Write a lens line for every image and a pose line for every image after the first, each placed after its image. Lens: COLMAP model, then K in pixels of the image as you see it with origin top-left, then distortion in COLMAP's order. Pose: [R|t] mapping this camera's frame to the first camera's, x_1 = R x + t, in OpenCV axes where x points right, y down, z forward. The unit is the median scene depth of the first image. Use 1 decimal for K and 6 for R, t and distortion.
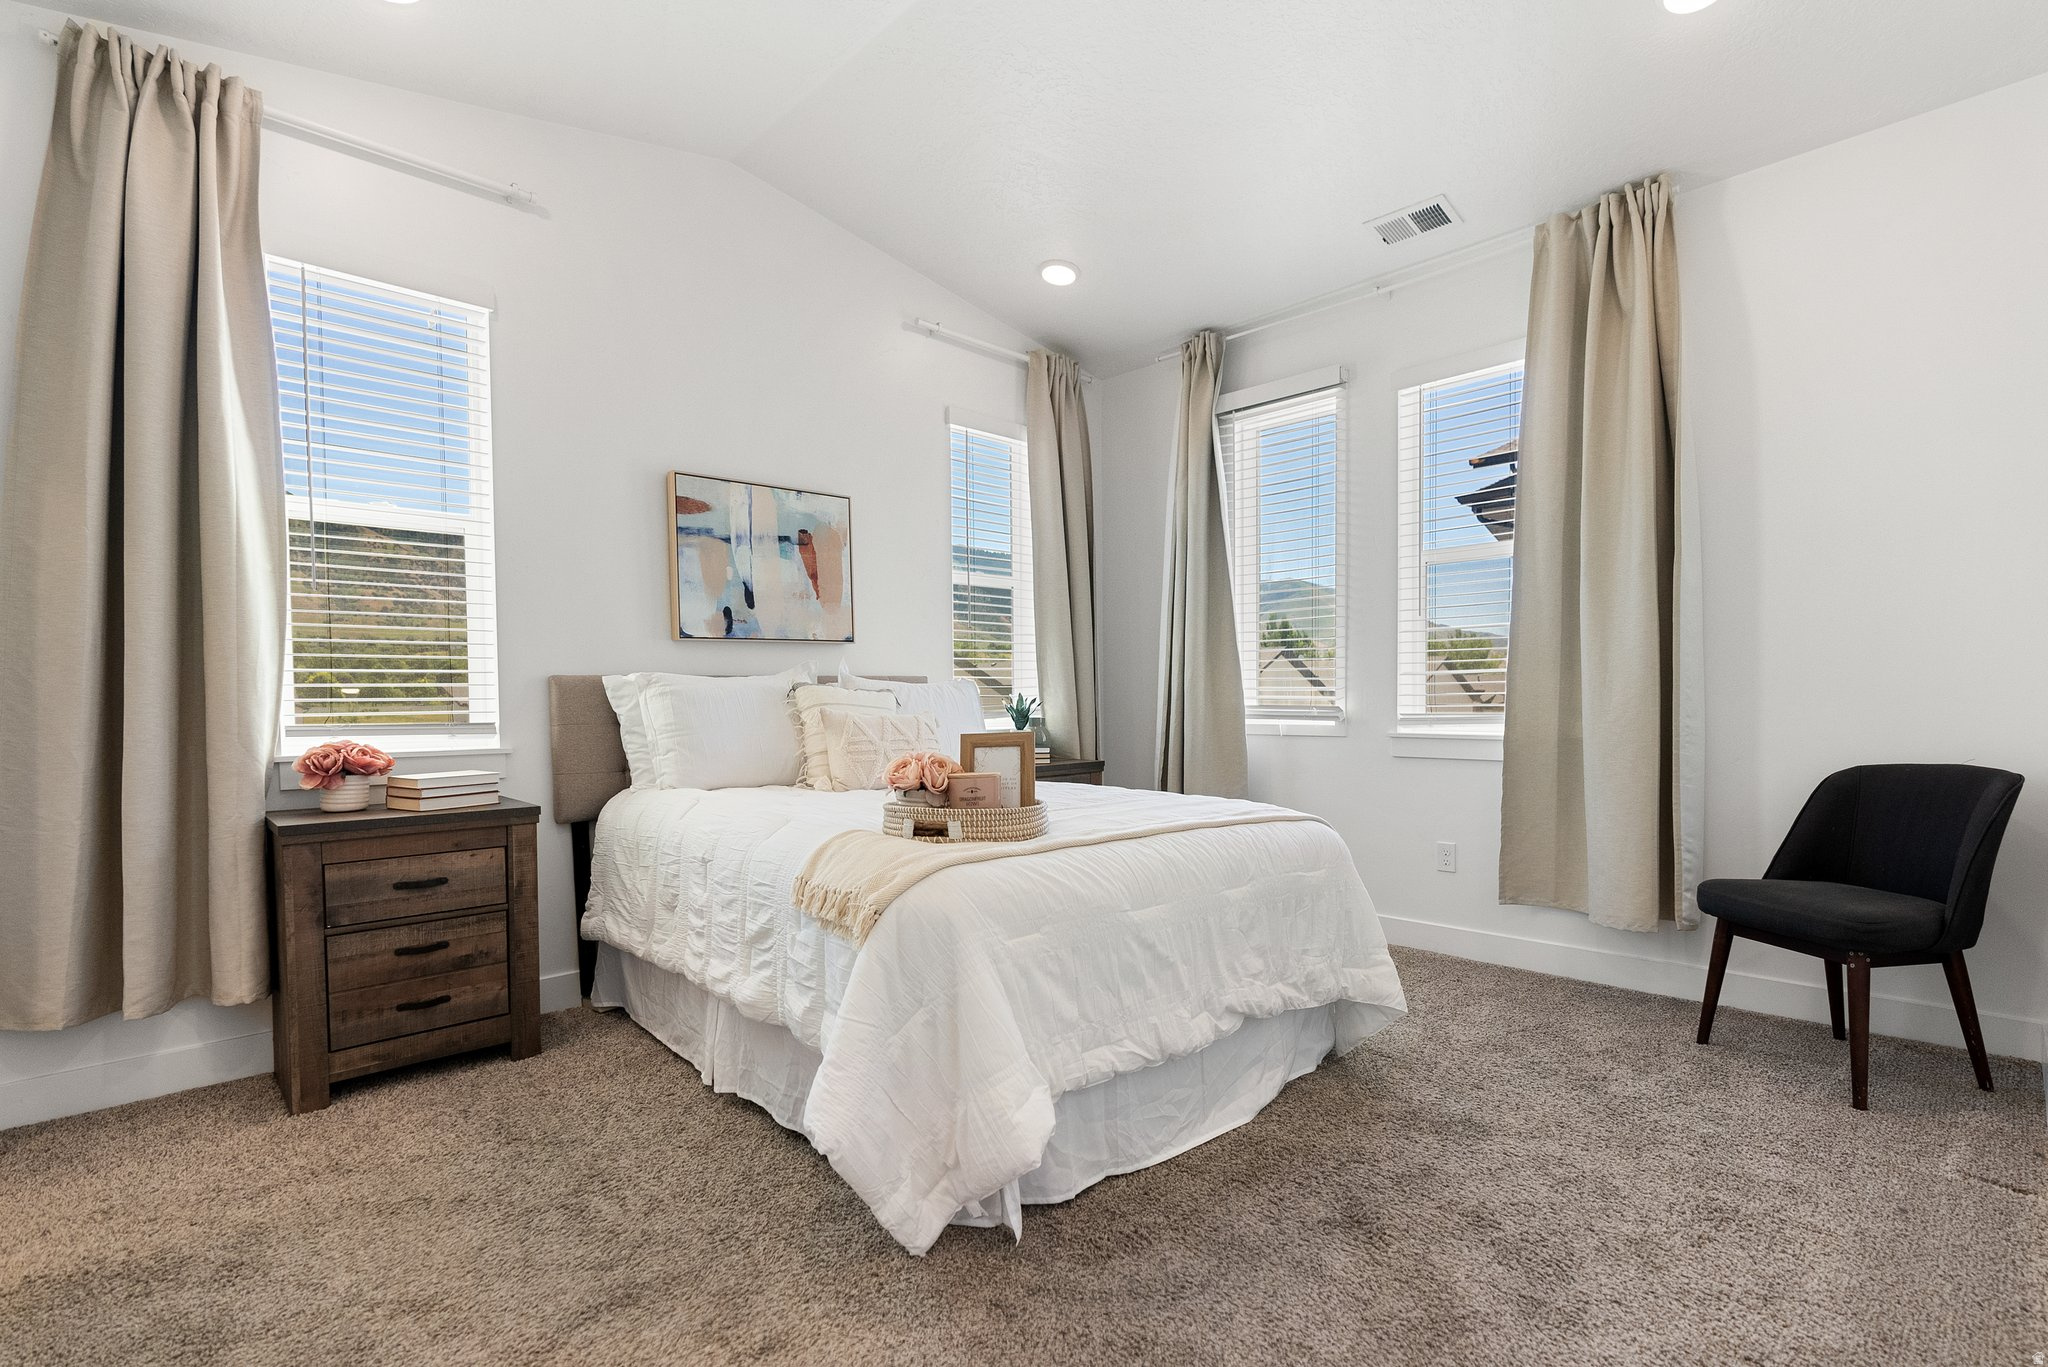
lens RADIAL K [[925.3, 0, 1023.6], [0, 925.3, 704.4], [0, 0, 1]] dist [-0.006582, -0.000335]
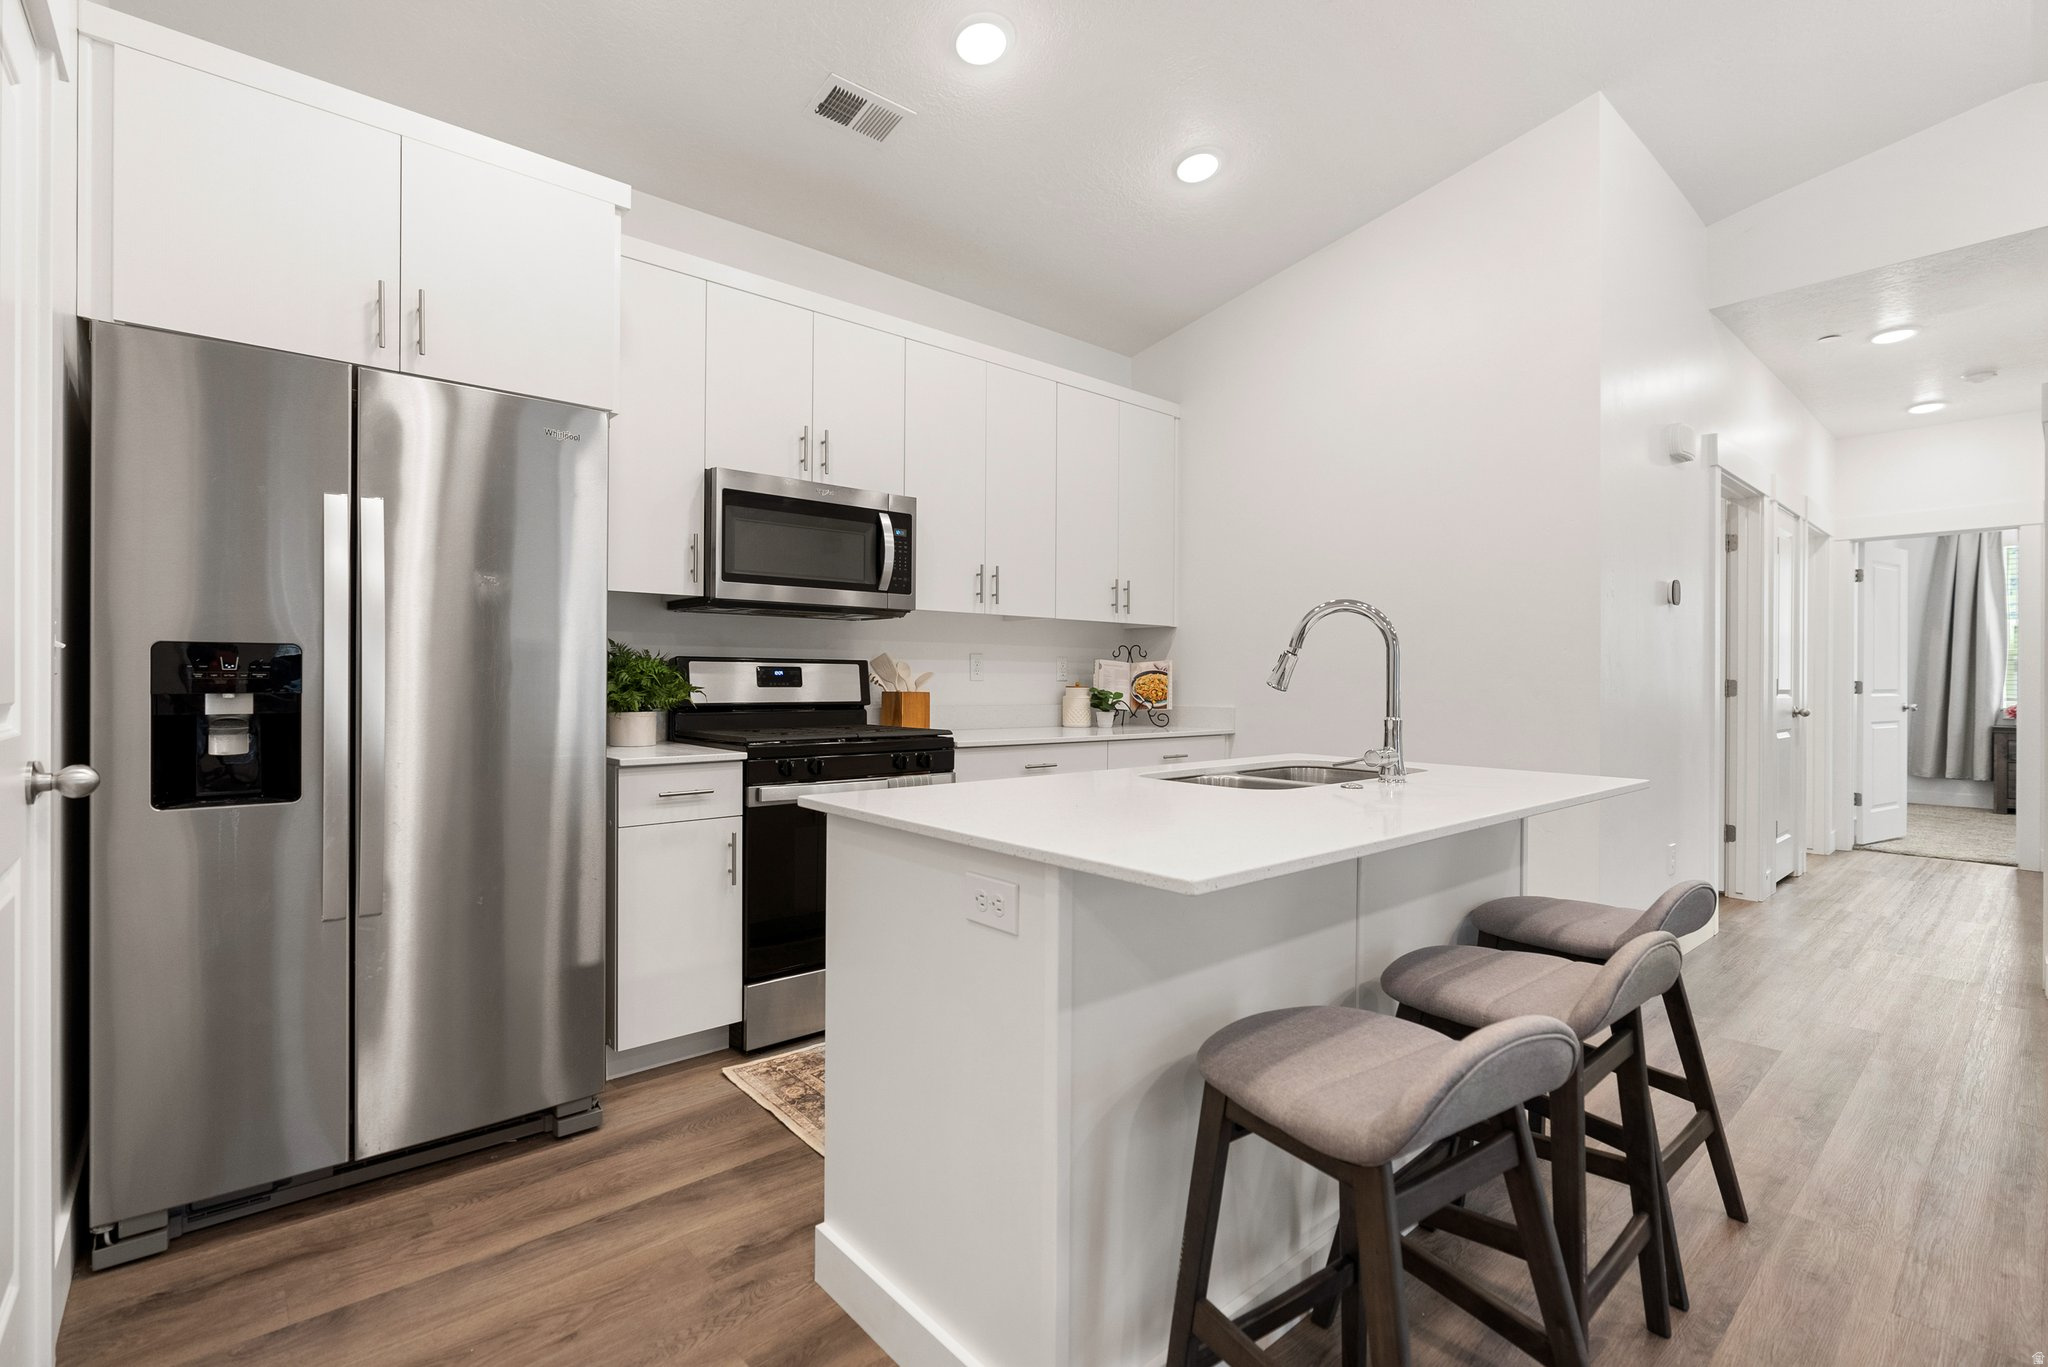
lens RADIAL K [[925.3, 0, 1030.1], [0, 925.3, 682.0], [0, 0, 1]] dist [-0.006582, -0.000335]
pose [[-0.003071, 0.014955, -0.999883, 2.393963], [-0.035260, 0.999265, 0.015054, 0.040537], [0.999373, 0.035302, -0.002542, -2.360136]]
